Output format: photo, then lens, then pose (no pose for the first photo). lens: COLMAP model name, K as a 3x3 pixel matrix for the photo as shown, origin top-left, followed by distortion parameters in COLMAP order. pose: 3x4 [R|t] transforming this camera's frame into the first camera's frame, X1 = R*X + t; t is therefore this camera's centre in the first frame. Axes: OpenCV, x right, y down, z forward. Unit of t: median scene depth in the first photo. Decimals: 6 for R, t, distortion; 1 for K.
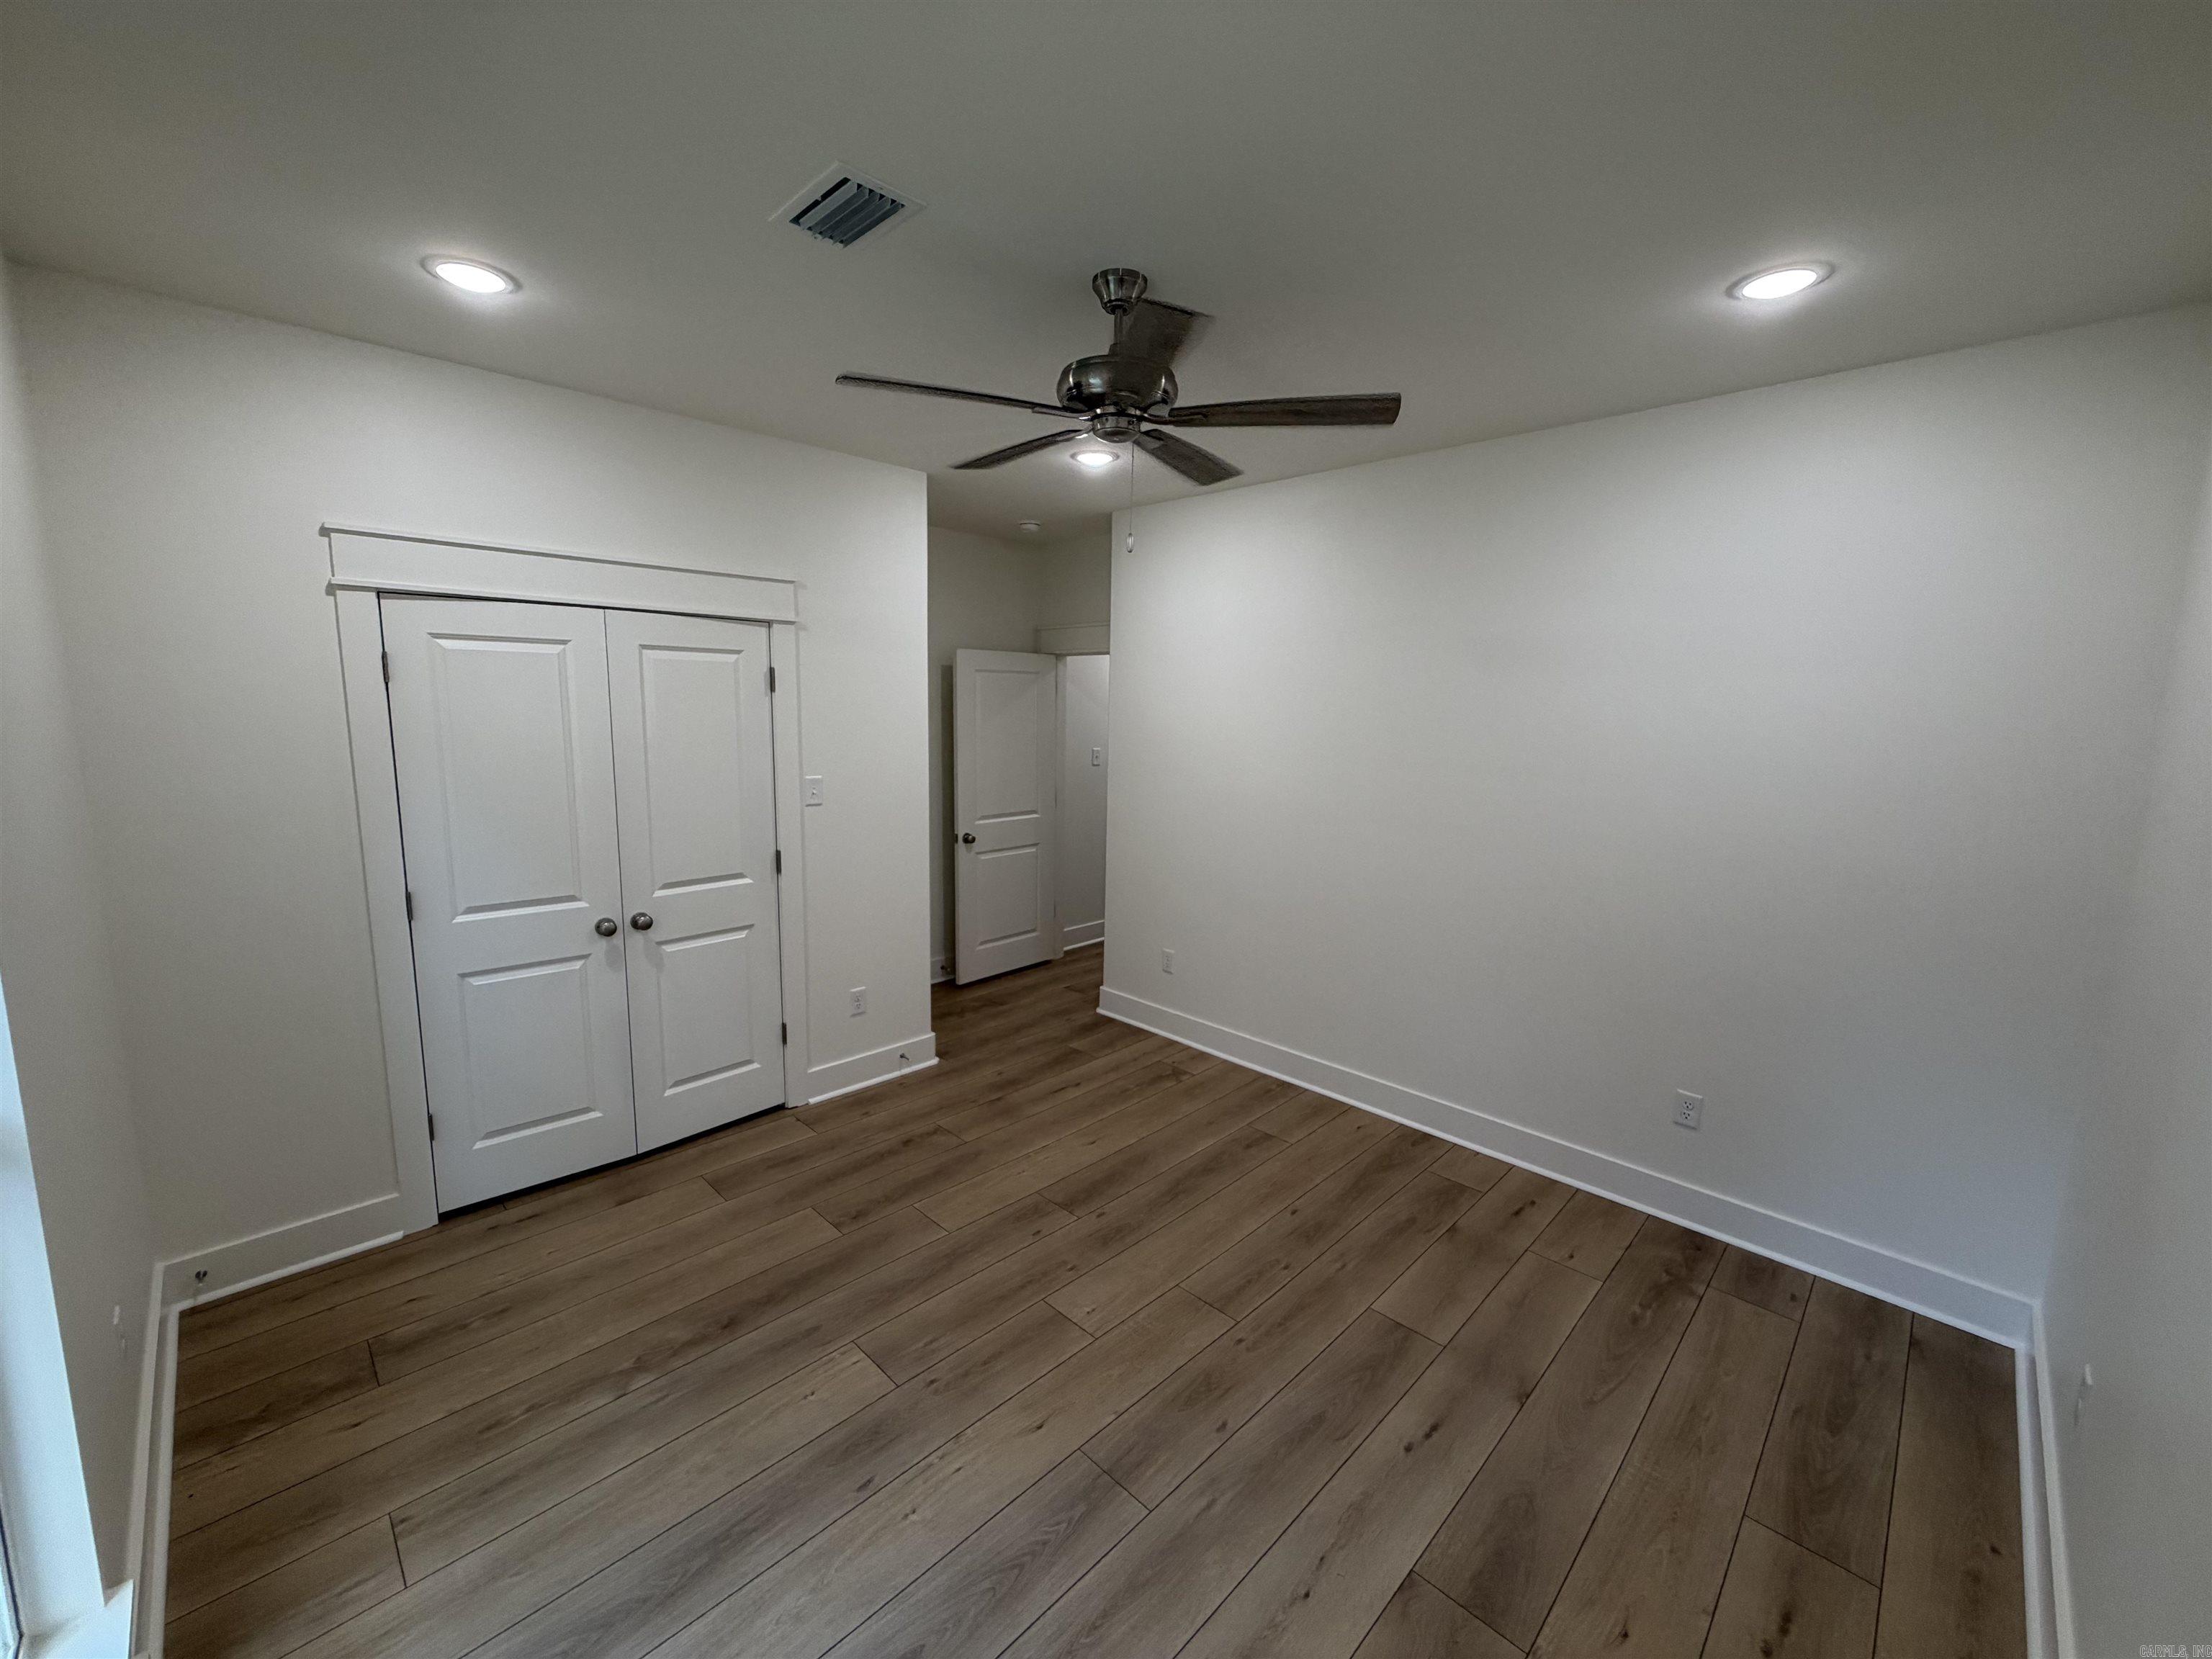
lens RADIAL K [[880.8, 0, 1084.7], [0, 880.8, 828.5], [0, 0, 1]] dist [0.001541, -0.000749]
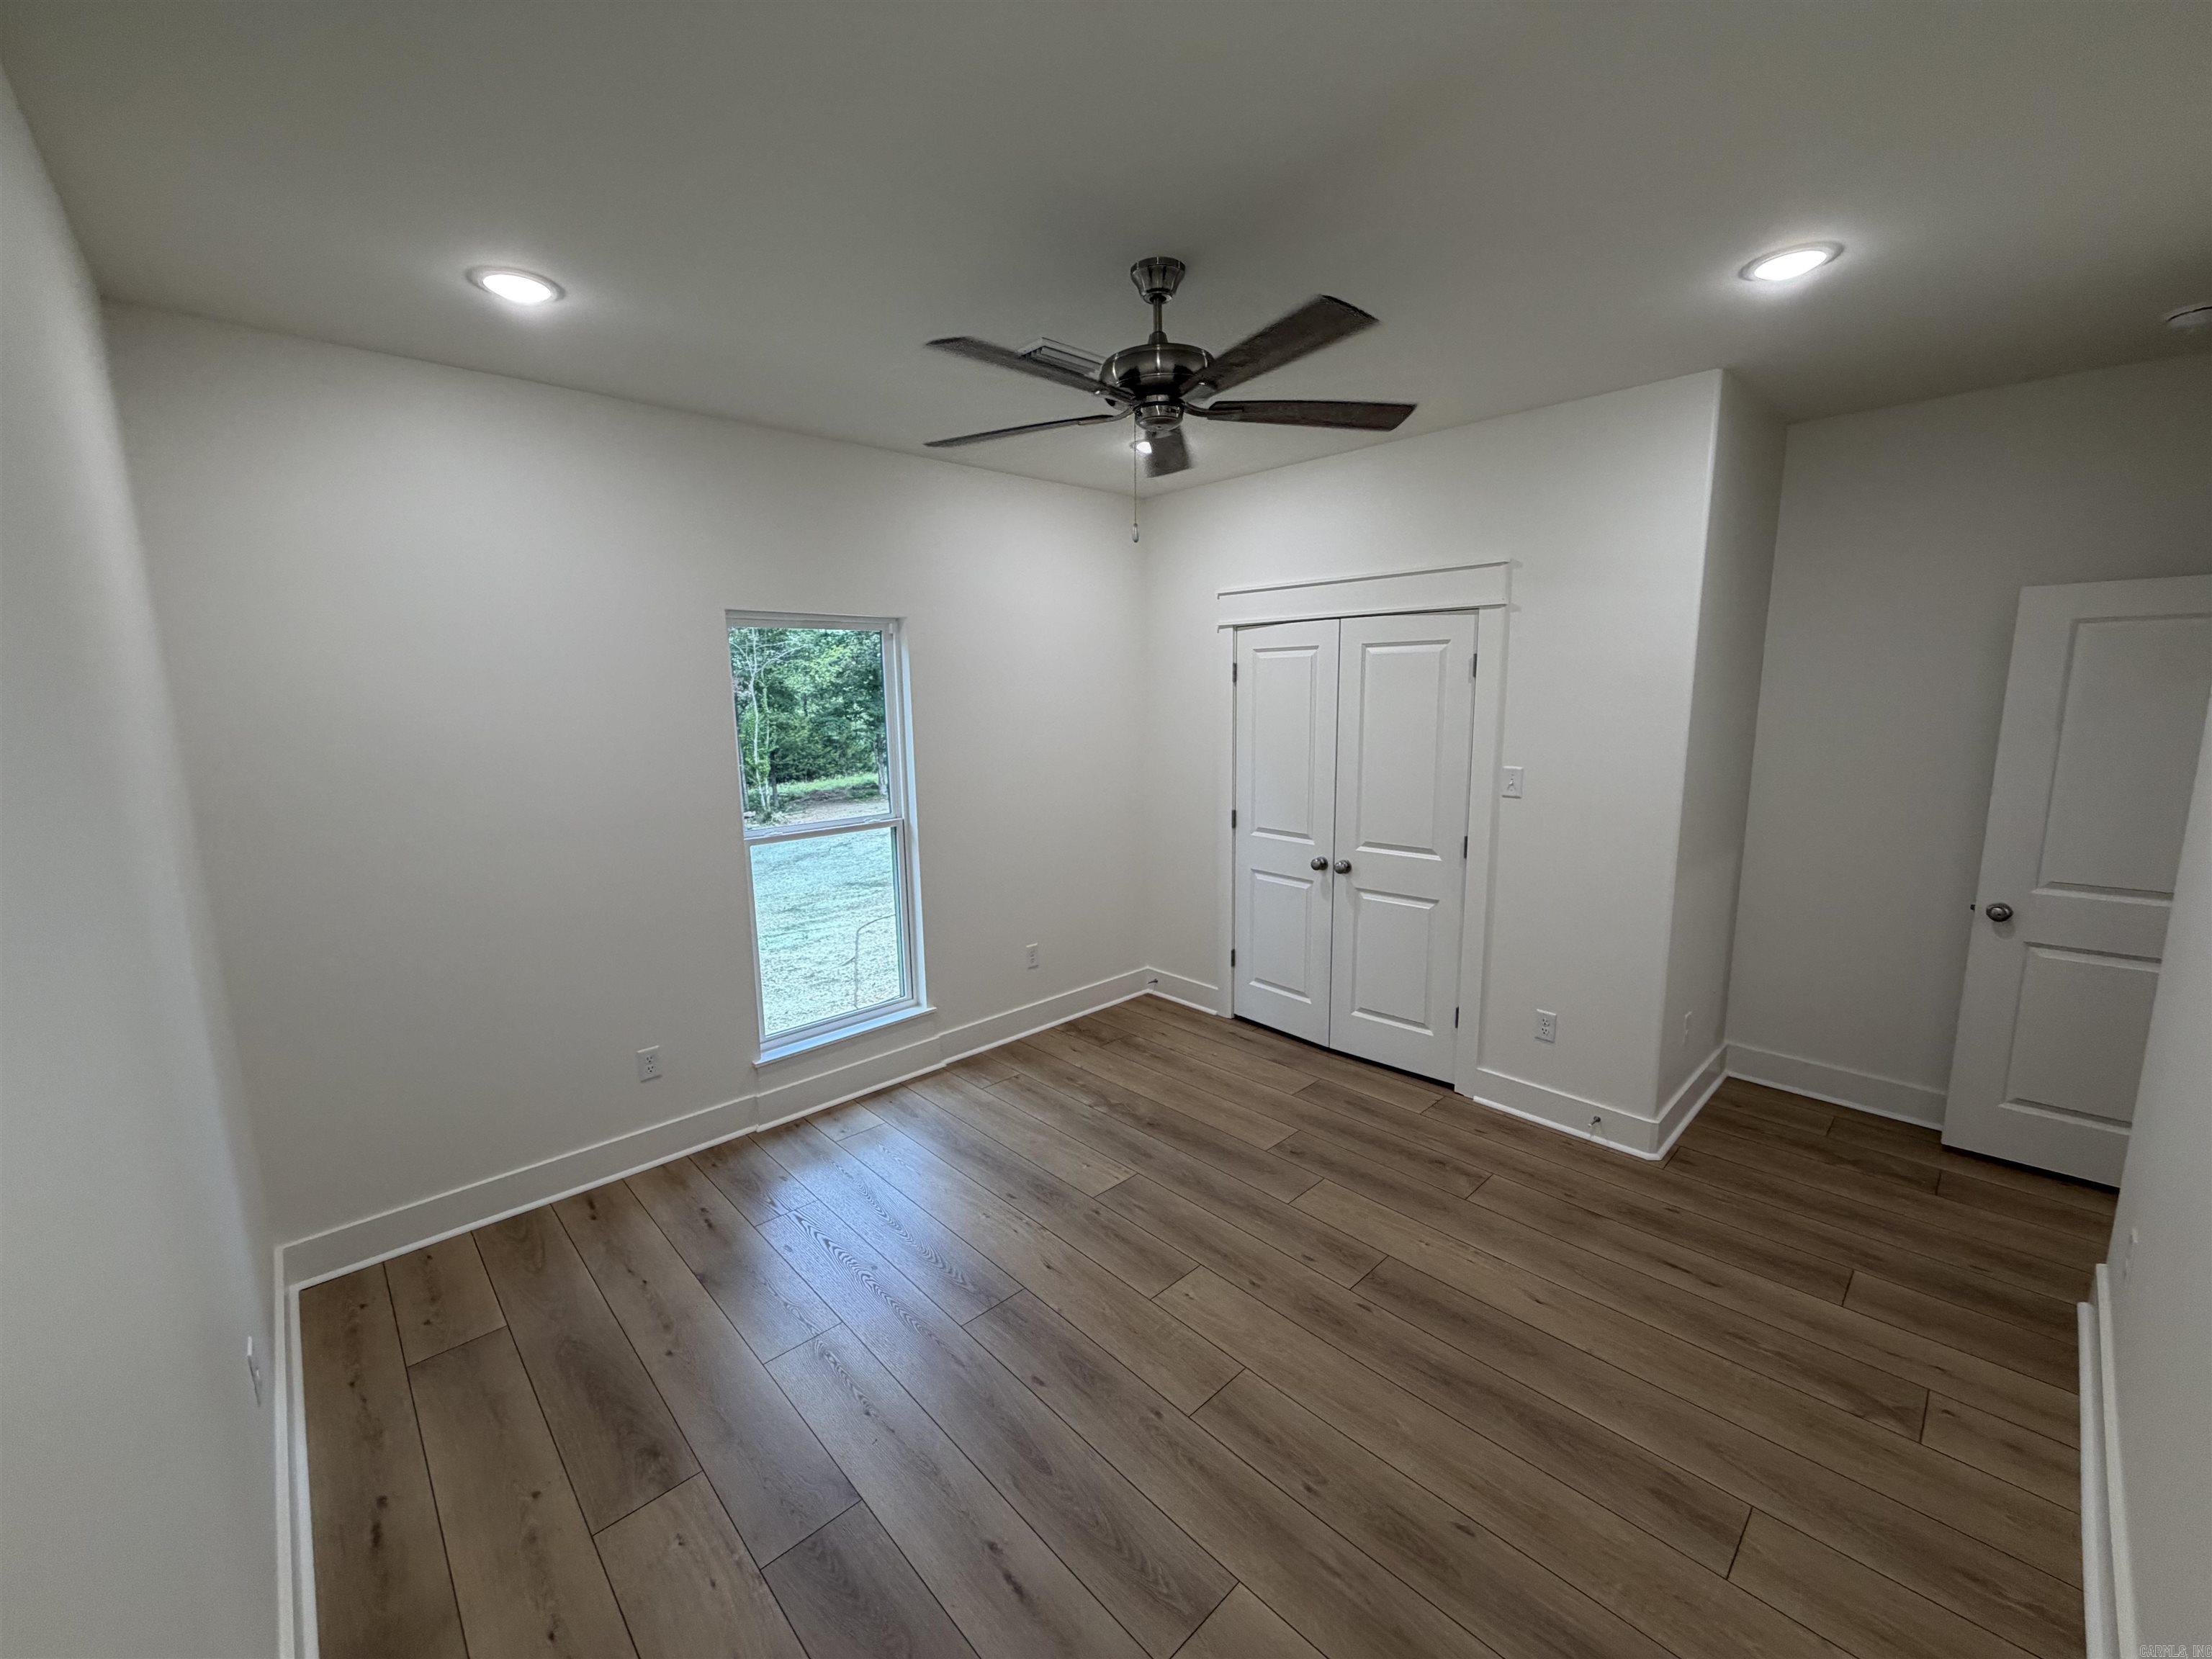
lens RADIAL K [[880.8, 0, 1117.4], [0, 880.8, 833.7], [0, 0, 1]] dist [0.001541, -0.000749]
pose [[-0.012431, 0.146985, -0.989061, 0.749470], [-0.127739, 0.980799, 0.147363, -0.086213], [0.991730, 0.128174, 0.006583, 0.685796]]
